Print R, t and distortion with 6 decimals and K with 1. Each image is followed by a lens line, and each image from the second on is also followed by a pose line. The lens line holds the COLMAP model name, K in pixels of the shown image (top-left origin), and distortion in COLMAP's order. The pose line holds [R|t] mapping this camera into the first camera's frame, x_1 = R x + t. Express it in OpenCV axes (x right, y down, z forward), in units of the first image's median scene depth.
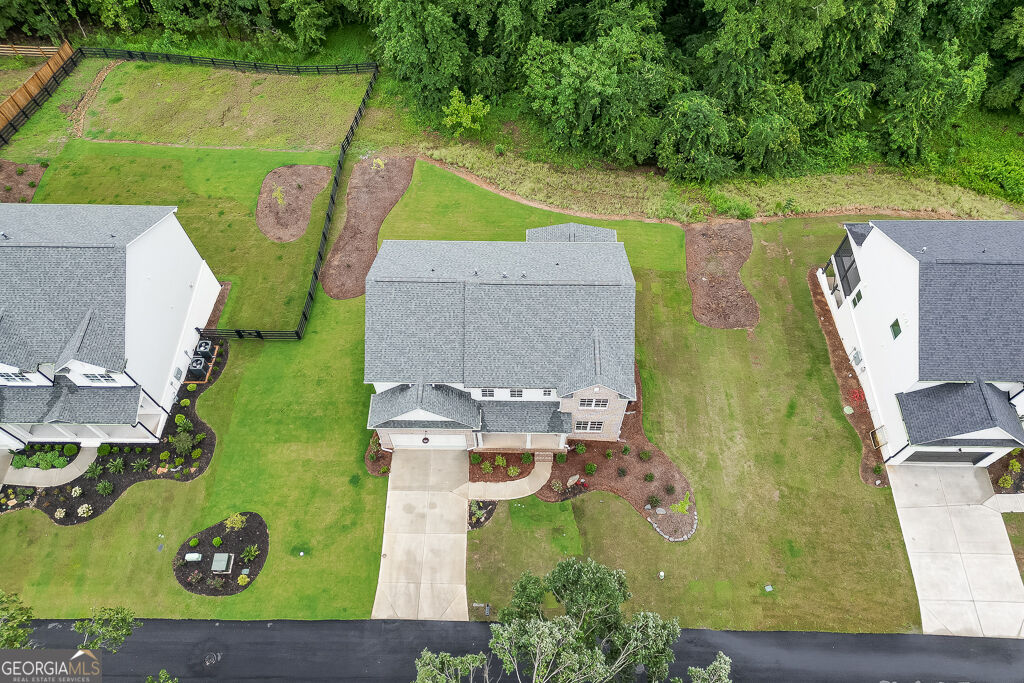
lens RADIAL K [[721.1, 0, 512.0], [0, 721.1, 341.5], [0, 0, 1]] dist [0.082790, -0.070204]
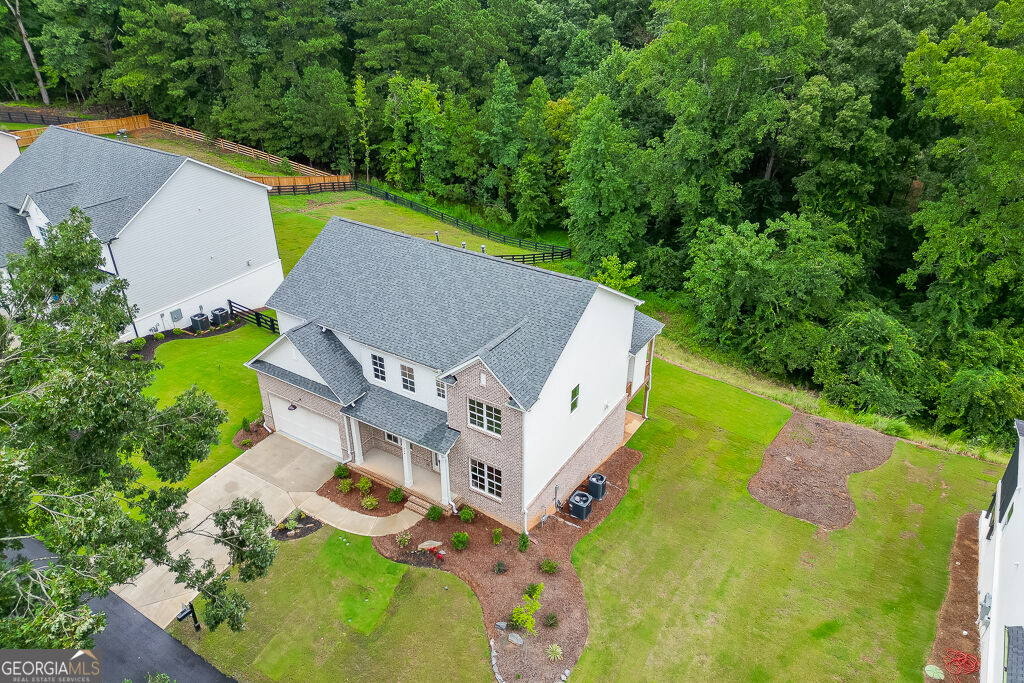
lens RADIAL K [[721.1, 0, 512.0], [0, 721.1, 341.5], [0, 0, 1]] dist [0.082790, -0.070204]
pose [[0.854660, 0.264658, -0.446669, 0.393175], [-0.449483, 0.807757, -0.381436, 0.257605], [0.259850, 0.526768, 0.809316, 0.369619]]
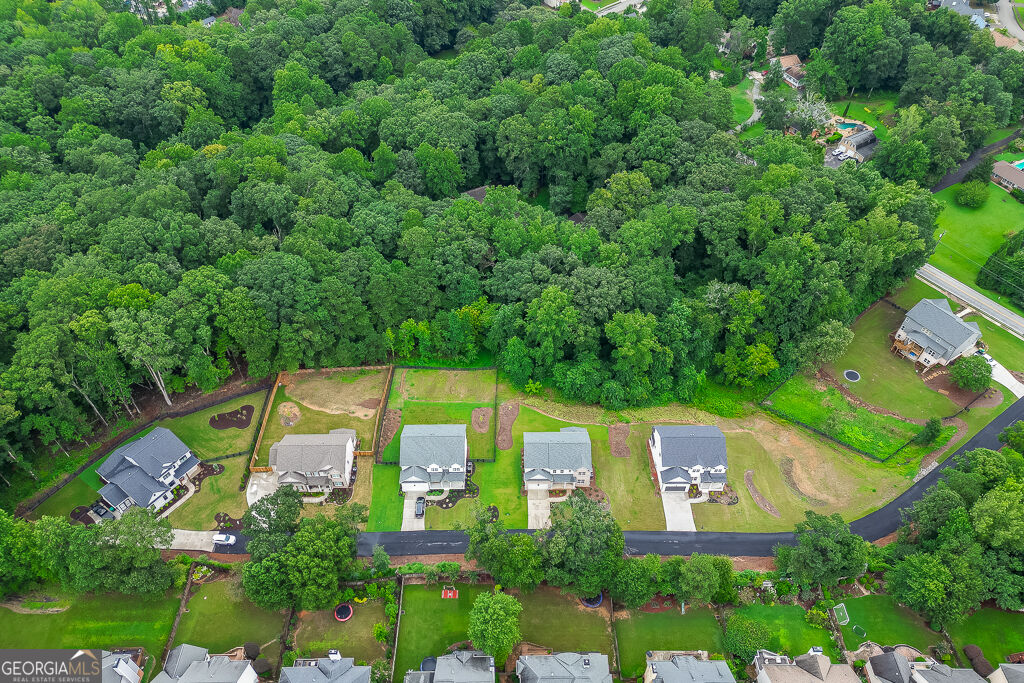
lens RADIAL K [[721.1, 0, 512.0], [0, 721.1, 341.5], [0, 0, 1]] dist [0.082790, -0.070204]
pose [[0.999612, -0.011171, 0.025502, -0.331210], [0.017083, 0.969371, -0.245006, 0.319697], [-0.021984, 0.245346, 0.969186, -2.747319]]
